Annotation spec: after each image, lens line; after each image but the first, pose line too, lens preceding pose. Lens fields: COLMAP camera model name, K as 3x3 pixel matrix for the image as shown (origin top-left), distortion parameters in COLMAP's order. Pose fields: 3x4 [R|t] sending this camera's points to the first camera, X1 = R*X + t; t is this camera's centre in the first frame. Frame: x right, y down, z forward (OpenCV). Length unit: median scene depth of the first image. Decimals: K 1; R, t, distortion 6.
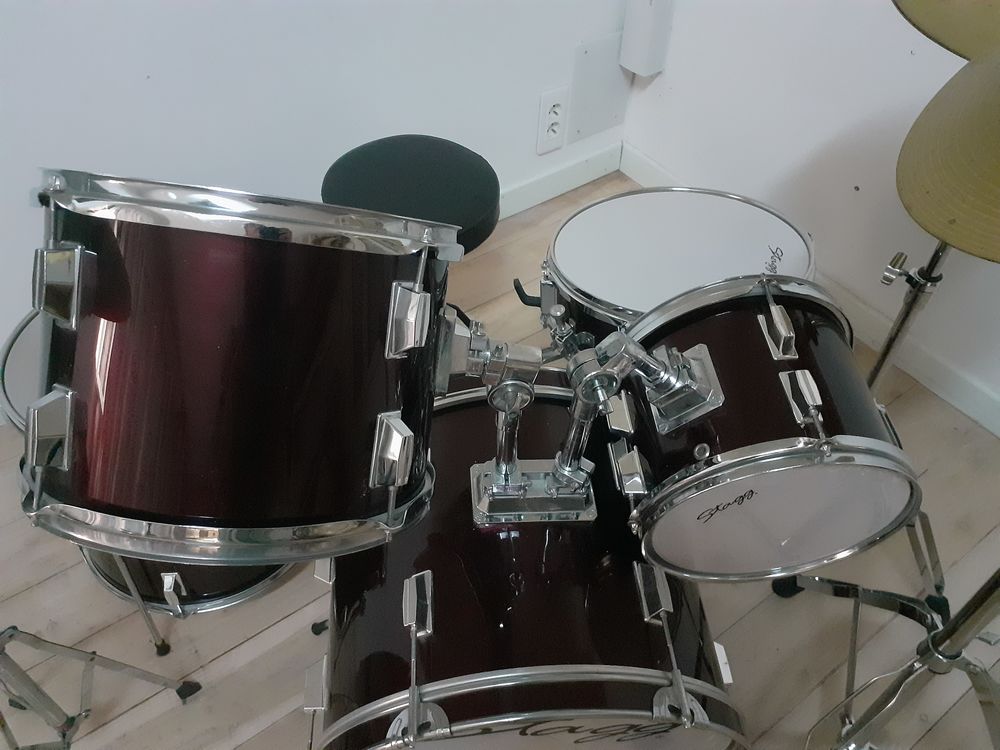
lens RADIAL K [[802.0, 0, 519.4], [0, 802.0, 370.7], [0, 0, 1]] dist [-0.002341, -0.006903]
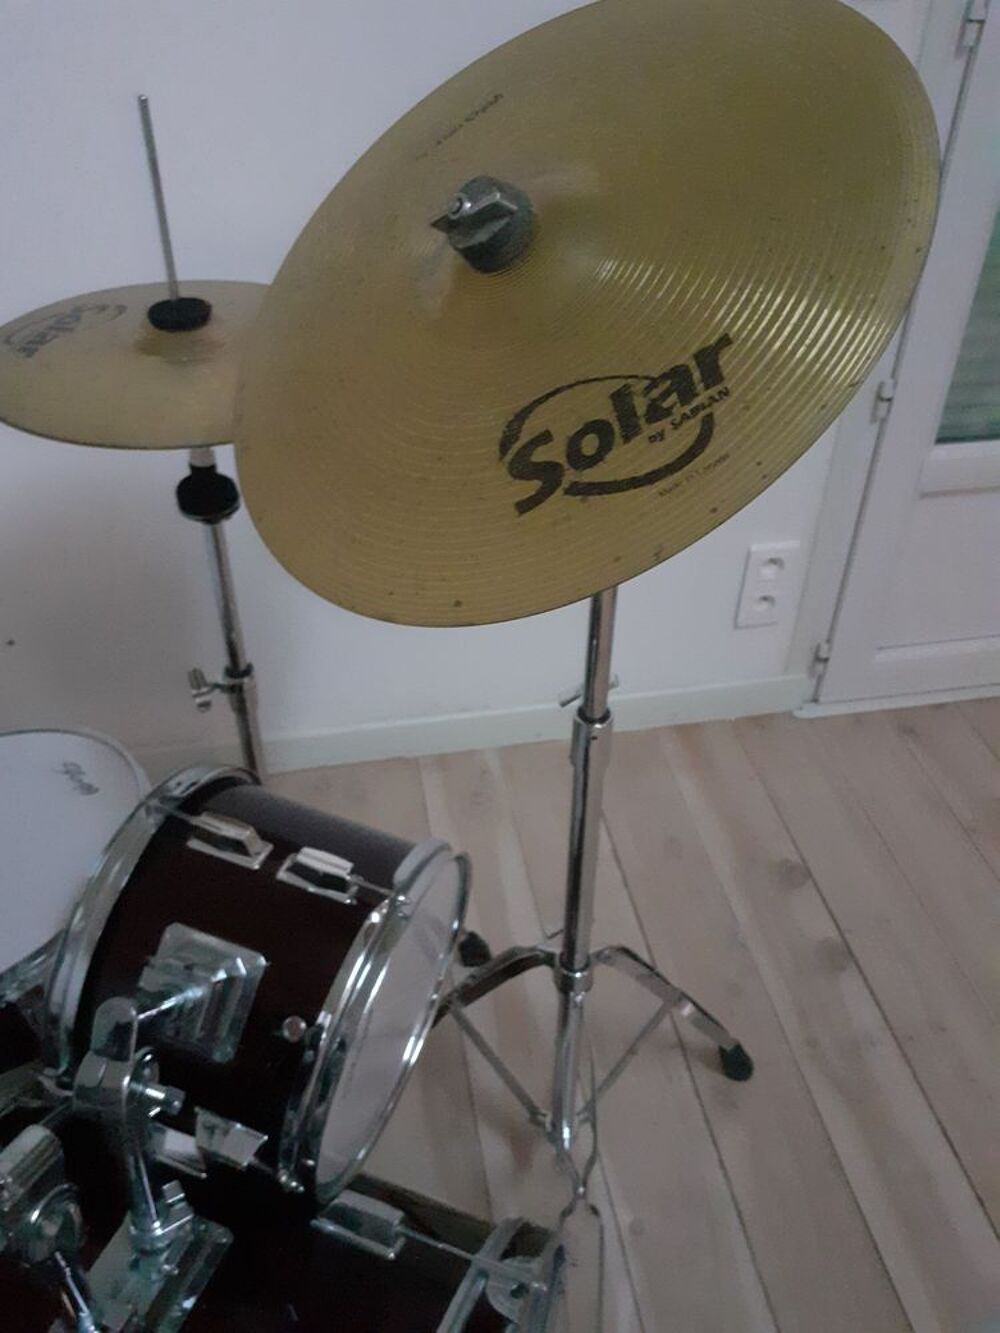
lens RADIAL K [[1069.0, 0, 500.0], [0, 1069.0, 666.5], [0, 0, 1]] dist [-0.002341, -0.006903]
pose [[0.426026, -0.558595, 0.711670, -0.176218], [0.653599, 0.733932, 0.184806, -0.177052], [-0.625549, 0.386414, 0.677771, 0.107809]]
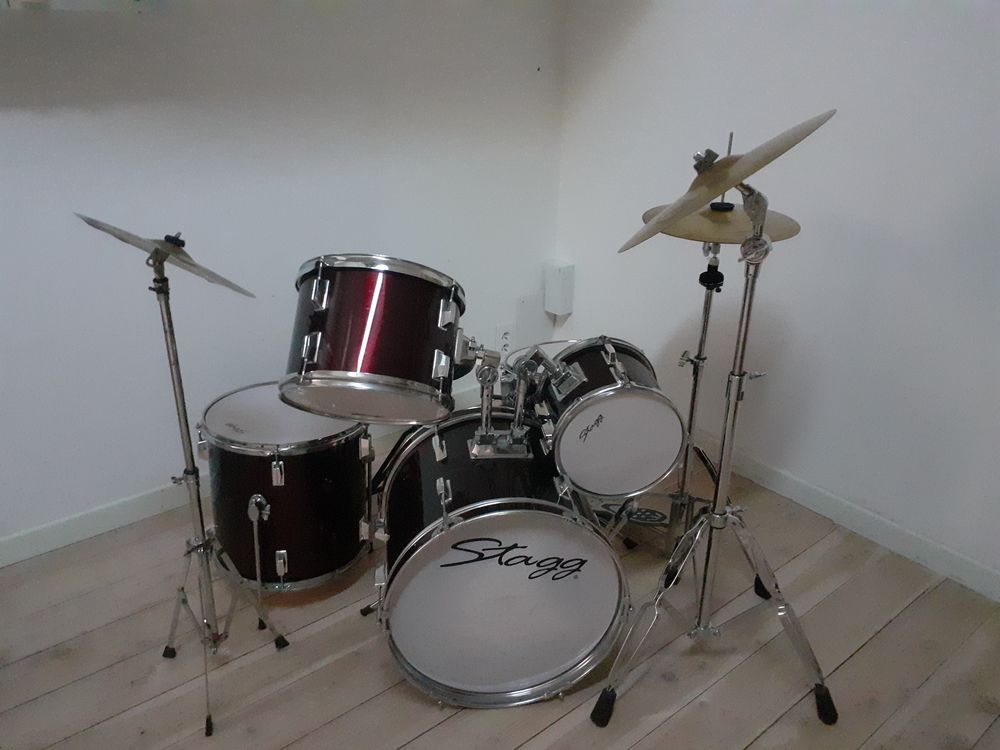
lens RADIAL K [[802.0, 0, 519.4], [0, 802.0, 370.7], [0, 0, 1]] dist [-0.002341, -0.006903]
pose [[0.997871, -0.034875, 0.055117, -0.038123], [0.054095, 0.914637, -0.400640, 0.785820], [-0.036440, 0.402769, 0.914576, -0.882217]]
